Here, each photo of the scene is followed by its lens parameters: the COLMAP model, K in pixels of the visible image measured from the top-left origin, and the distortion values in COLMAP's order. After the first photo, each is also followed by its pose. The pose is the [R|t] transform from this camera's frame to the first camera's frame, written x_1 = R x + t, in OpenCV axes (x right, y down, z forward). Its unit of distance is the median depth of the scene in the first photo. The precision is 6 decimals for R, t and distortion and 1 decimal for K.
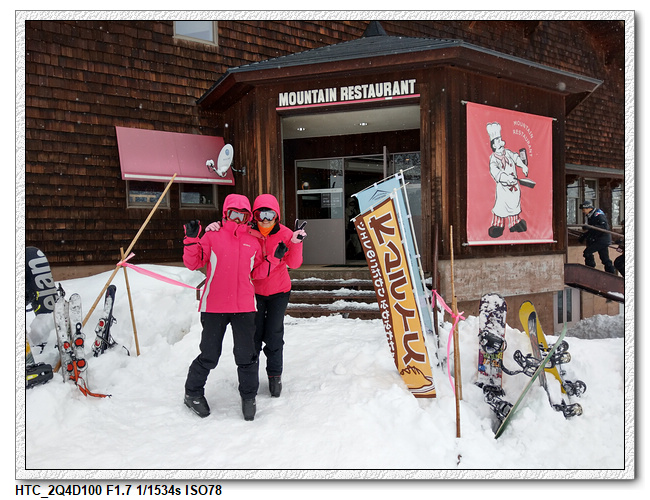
lens RADIAL K [[468.8, 0, 326.2], [0, 468.8, 246.7], [0, 0, 1]] dist [0.012284, -0.021632]
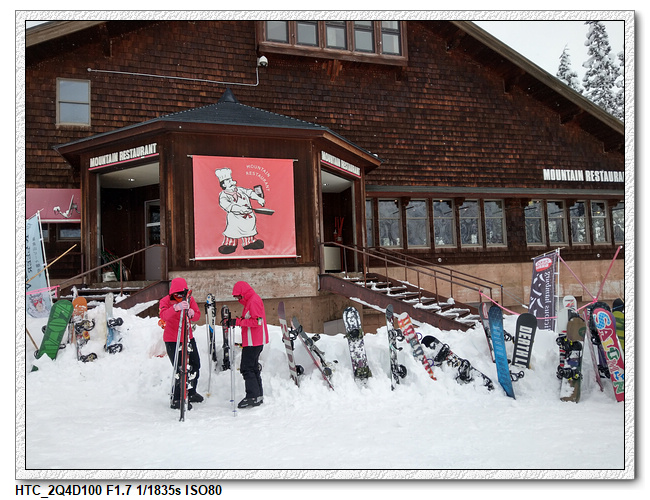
lens RADIAL K [[468.8, 0, 347.3], [0, 468.8, 241.7], [0, 0, 1]] dist [0.012284, -0.021632]
pose [[0.970399, -0.035250, -0.238921, 0.977391], [0.017344, 0.996908, -0.076639, 0.051553], [0.240883, 0.070227, 0.968010, -0.187947]]
